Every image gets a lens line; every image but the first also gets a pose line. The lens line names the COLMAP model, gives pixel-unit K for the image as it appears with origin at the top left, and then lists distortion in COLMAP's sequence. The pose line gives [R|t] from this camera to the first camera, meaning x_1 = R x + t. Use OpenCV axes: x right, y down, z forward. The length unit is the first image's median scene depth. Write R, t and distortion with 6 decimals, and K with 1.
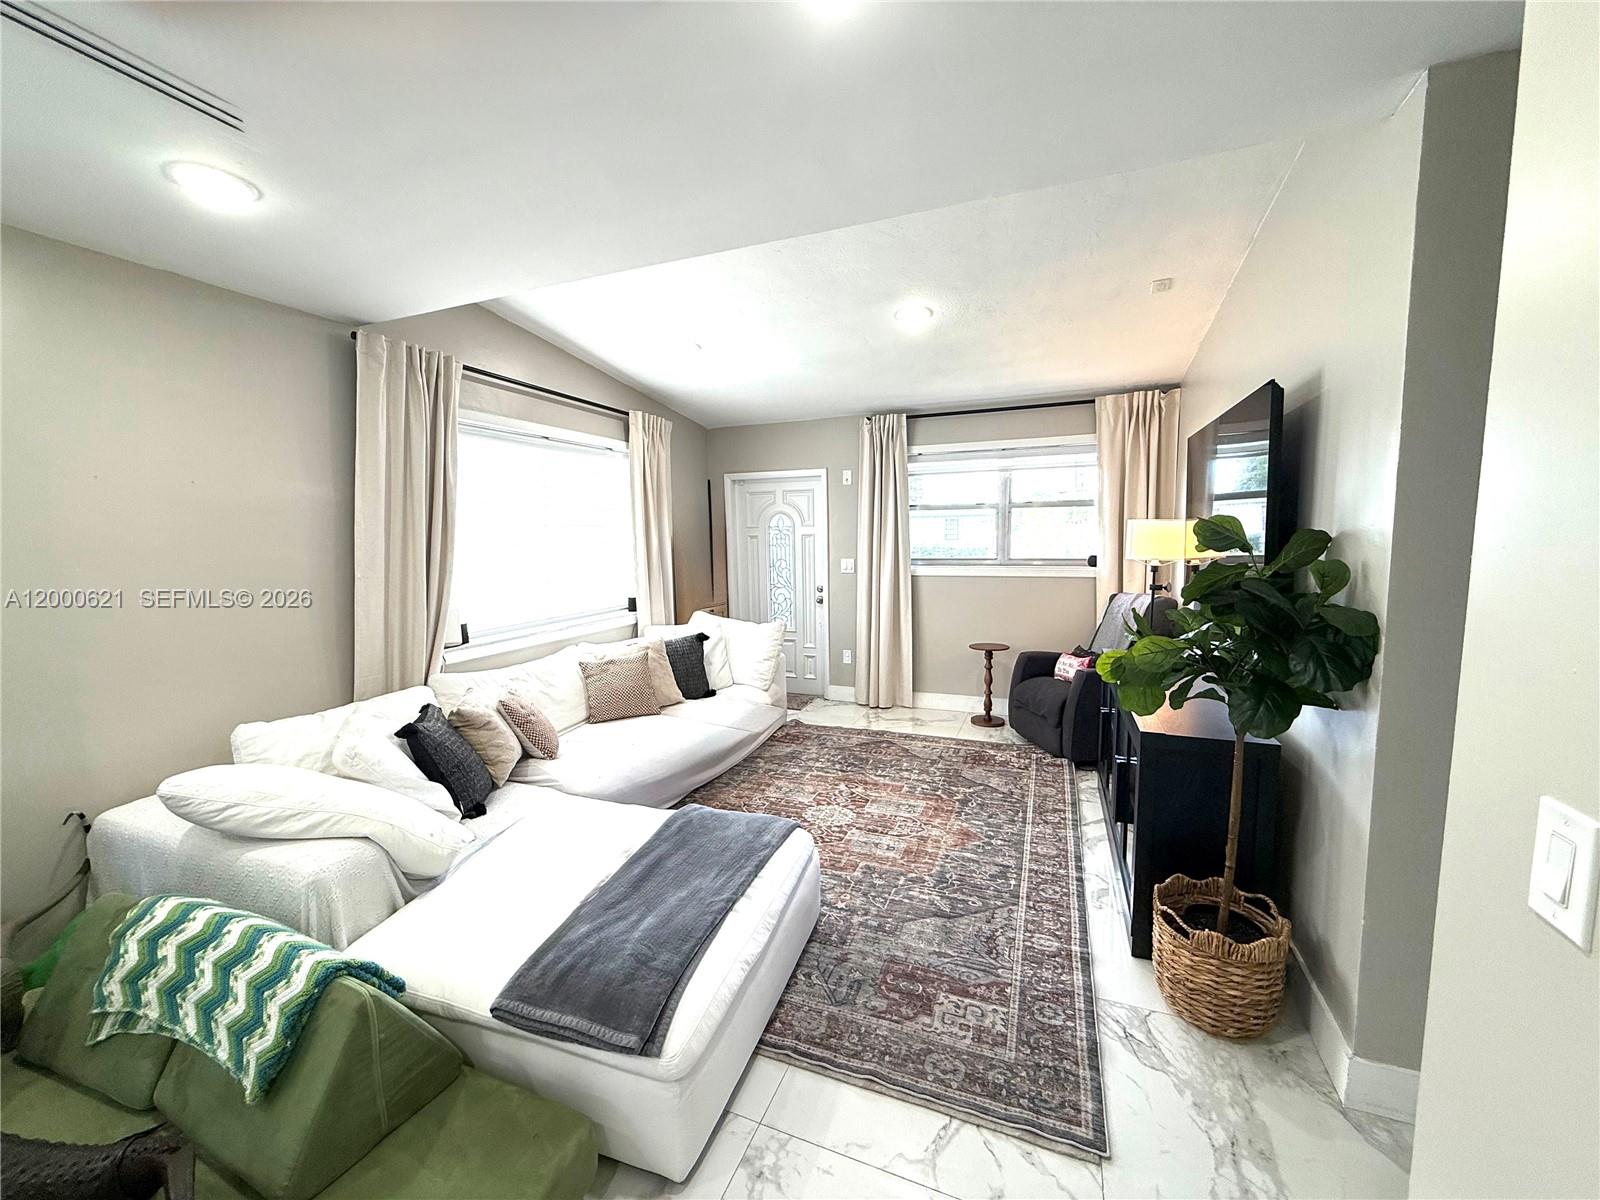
lens RADIAL K [[638.9, 0, 799.4], [0, 638.9, 594.4], [0, 0, 1]] dist [0.005912, 0.000074]
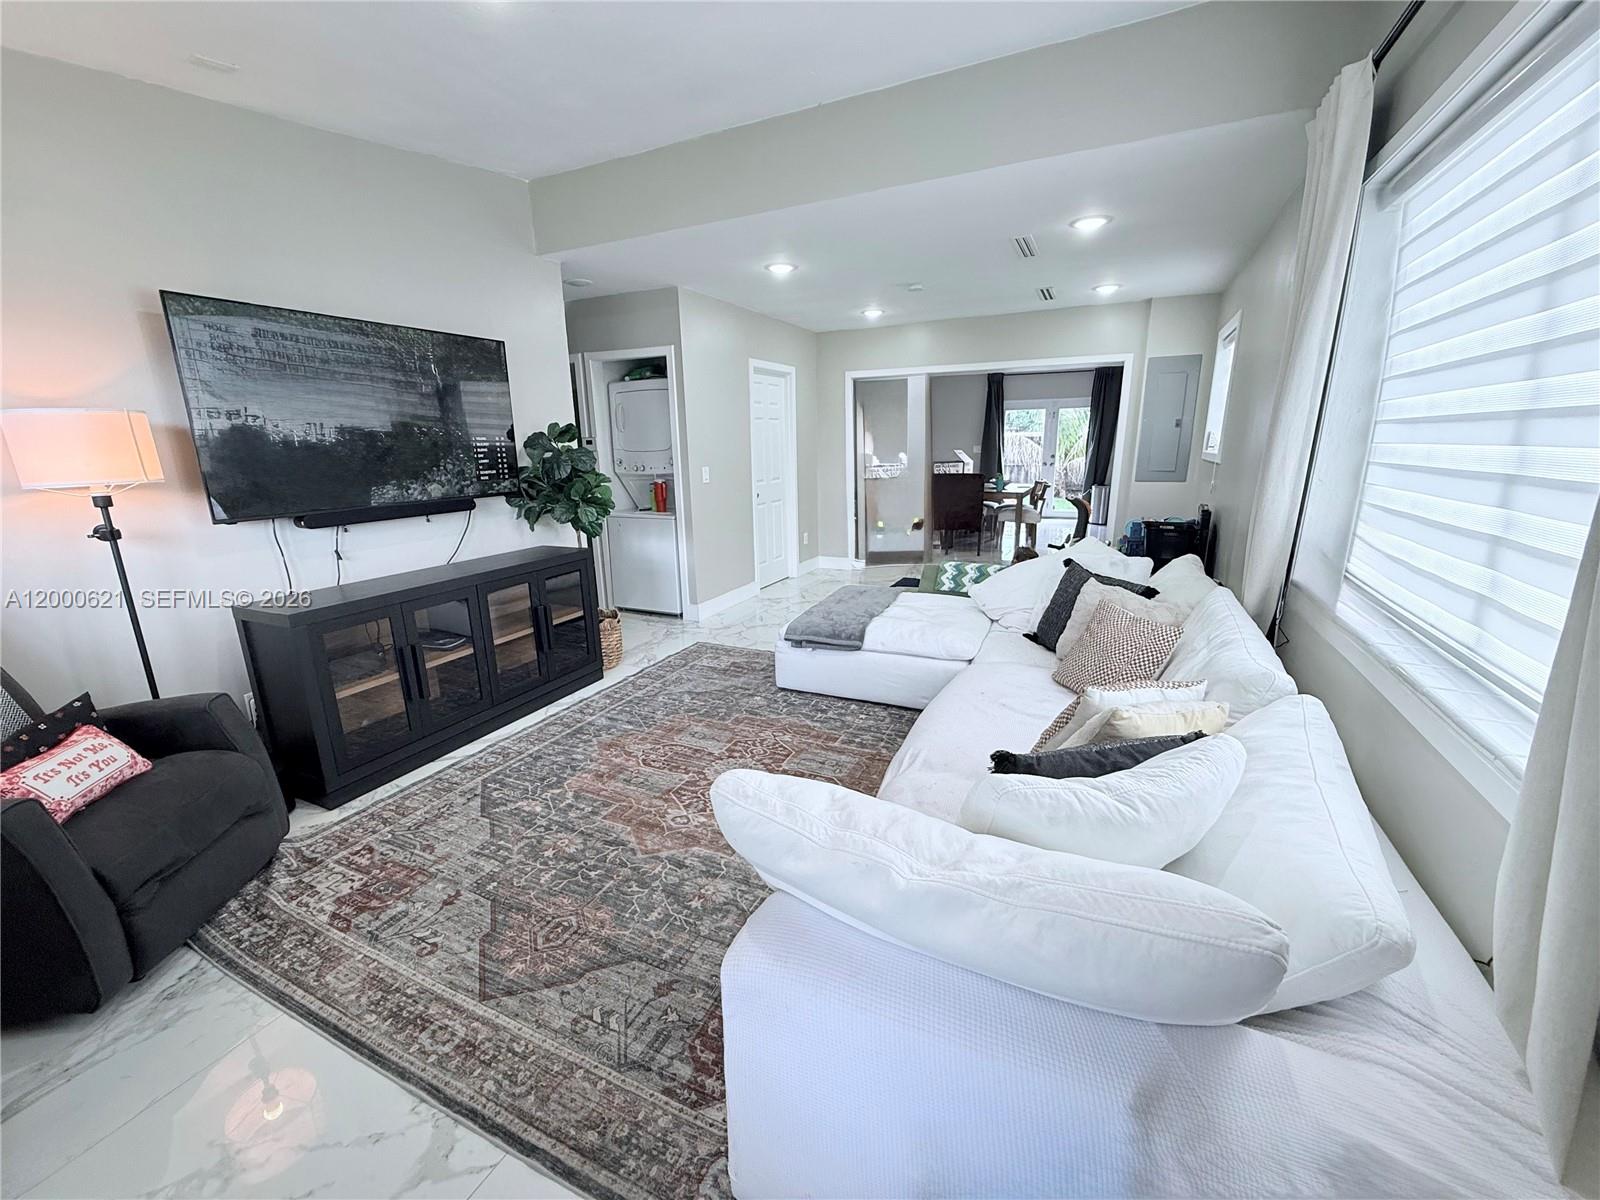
lens RADIAL K [[638.9, 0, 799.5], [0, 638.9, 599.7], [0, 0, 1]] dist [0.005912, 0.000074]
pose [[-0.997408, 0.019061, 0.069381, -0.099294], [0.040950, 0.943248, 0.329554, -0.135734], [-0.059162, 0.331541, -0.941584, 1.757877]]
